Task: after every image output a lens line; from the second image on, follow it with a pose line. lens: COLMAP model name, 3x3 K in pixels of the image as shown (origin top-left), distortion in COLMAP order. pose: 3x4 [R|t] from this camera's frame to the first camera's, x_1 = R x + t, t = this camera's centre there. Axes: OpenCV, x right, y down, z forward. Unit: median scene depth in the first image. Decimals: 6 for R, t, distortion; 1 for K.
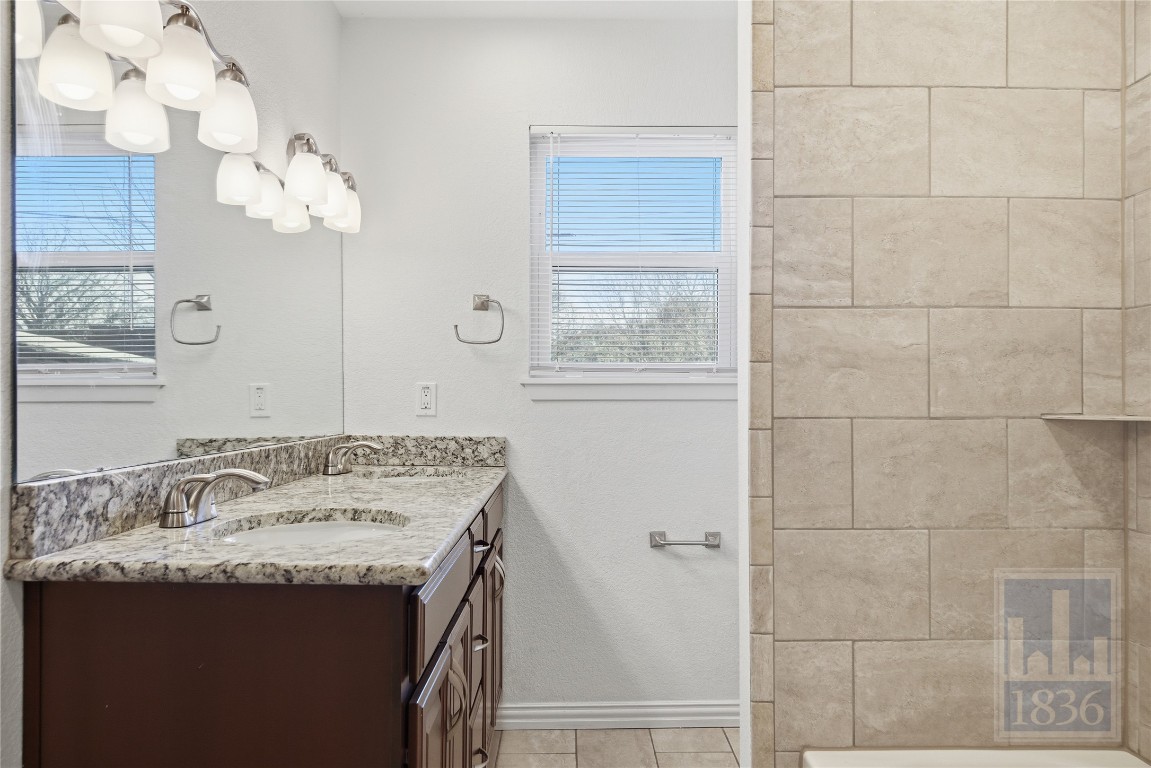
lens RADIAL K [[743.9, 0, 578.9], [0, 743.9, 396.8], [0, 0, 1]] dist [0.000704, -0.000358]
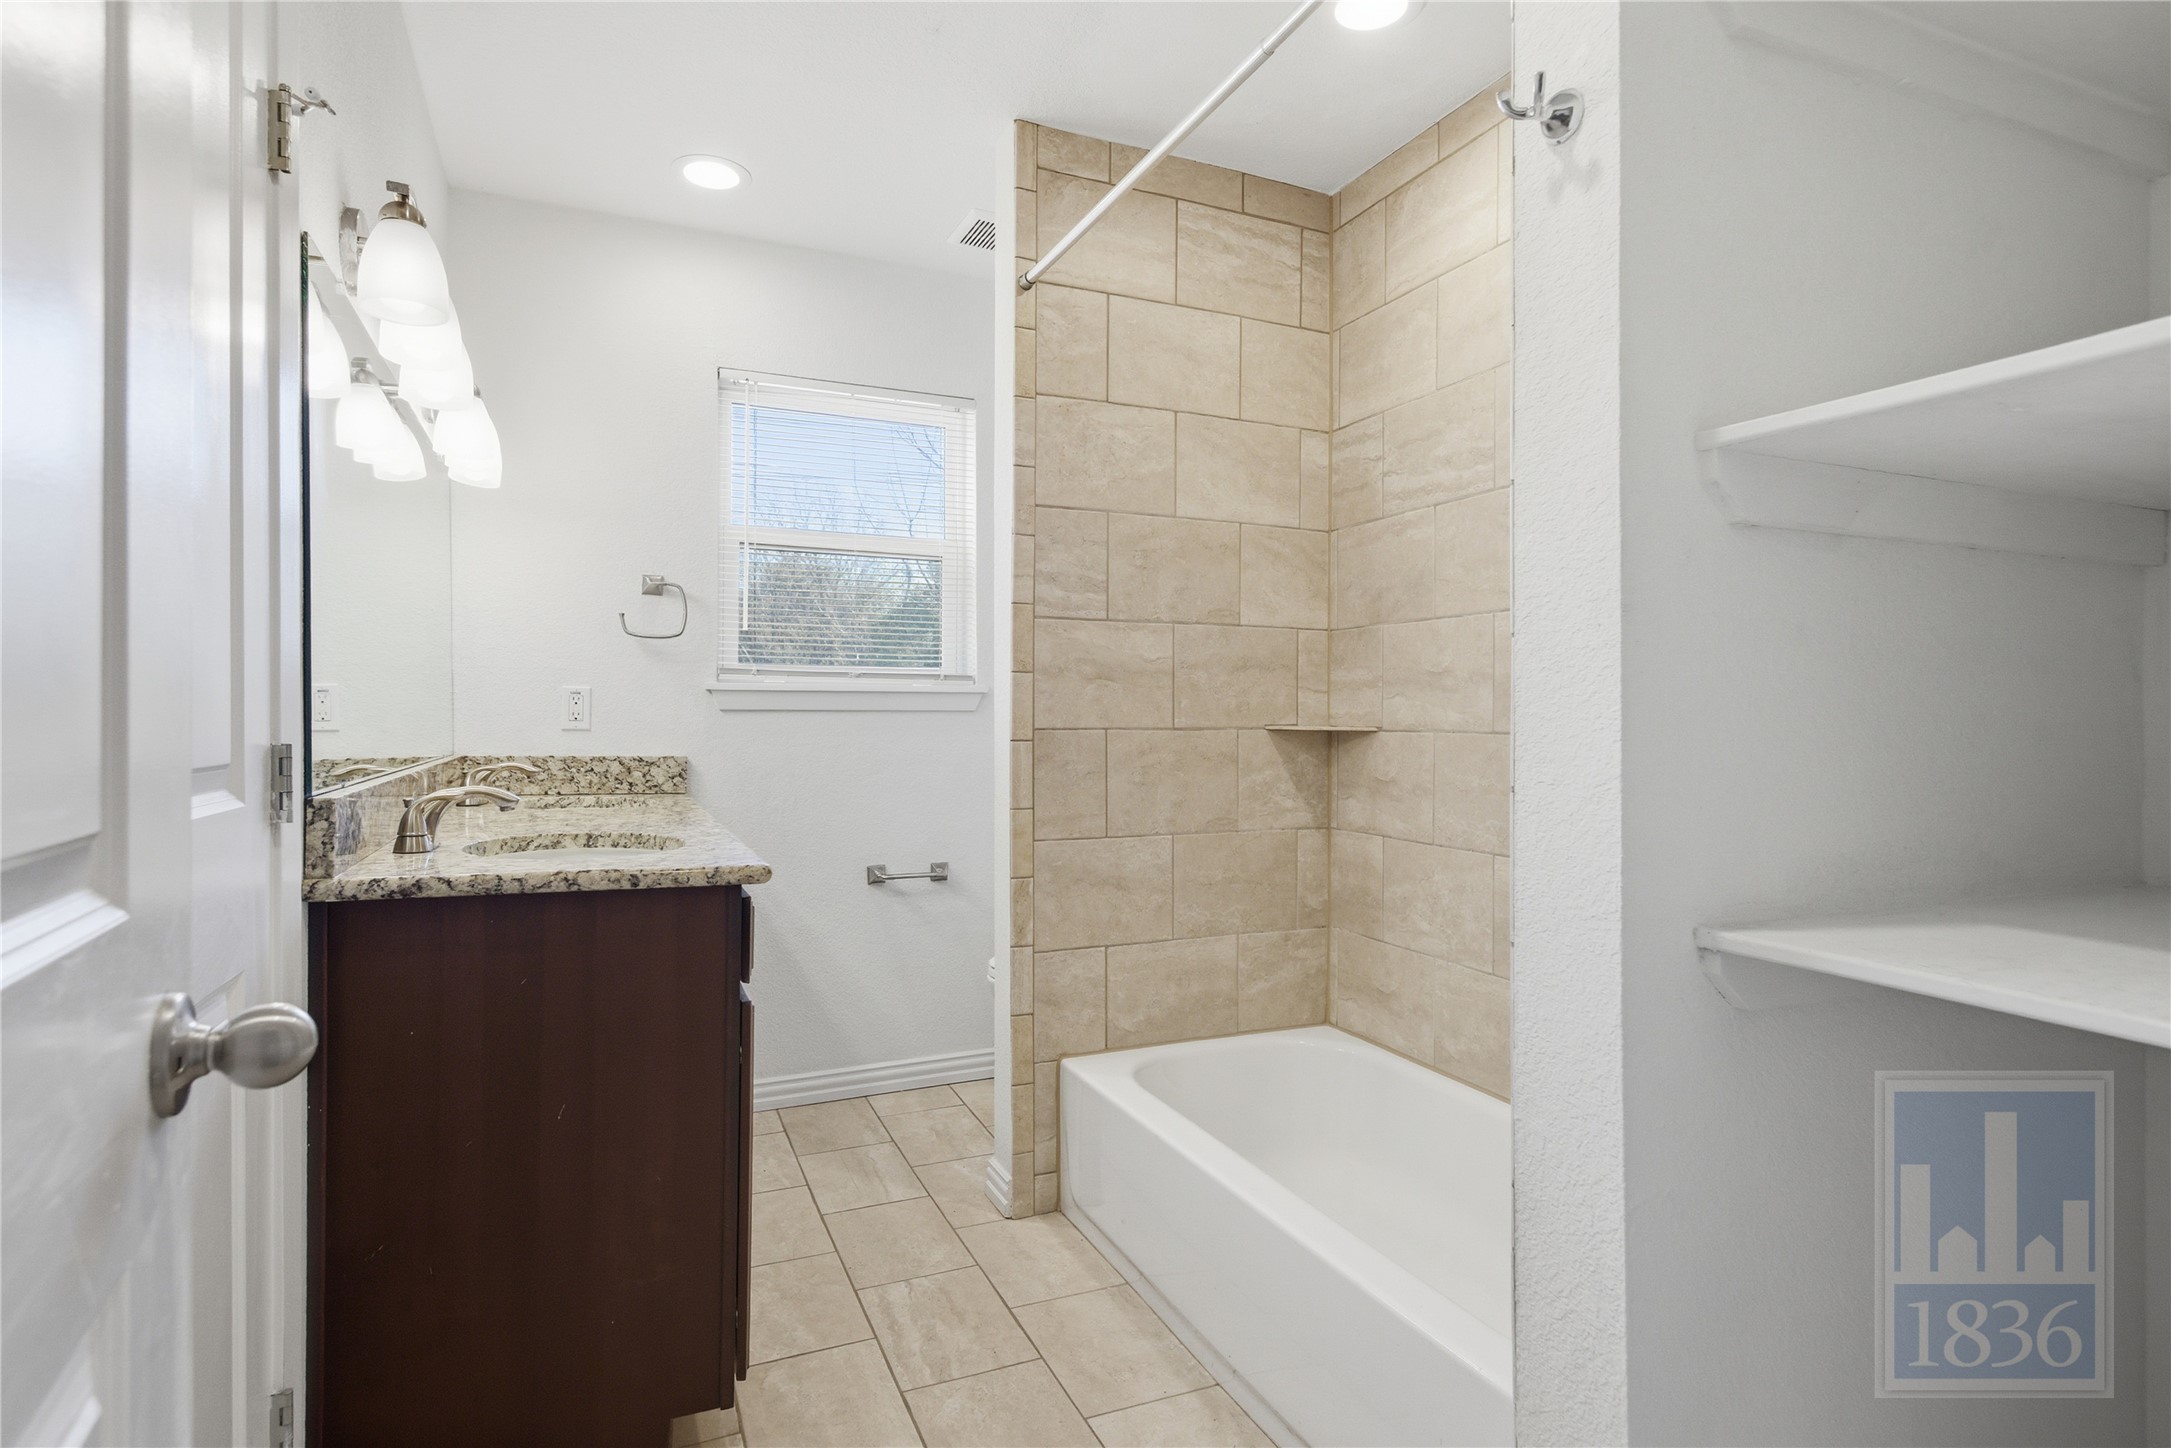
lens RADIAL K [[1099.8, 0, 1085.3], [0, 1099.8, 717.6], [0, 0, 1]] dist [-0.000330, -0.000038]
pose [[0.920360, 0.002697, 0.391064, -0.248761], [-0.006054, 0.999955, 0.007352, 0.002136], [-0.391026, -0.009134, 0.920334, -0.375584]]
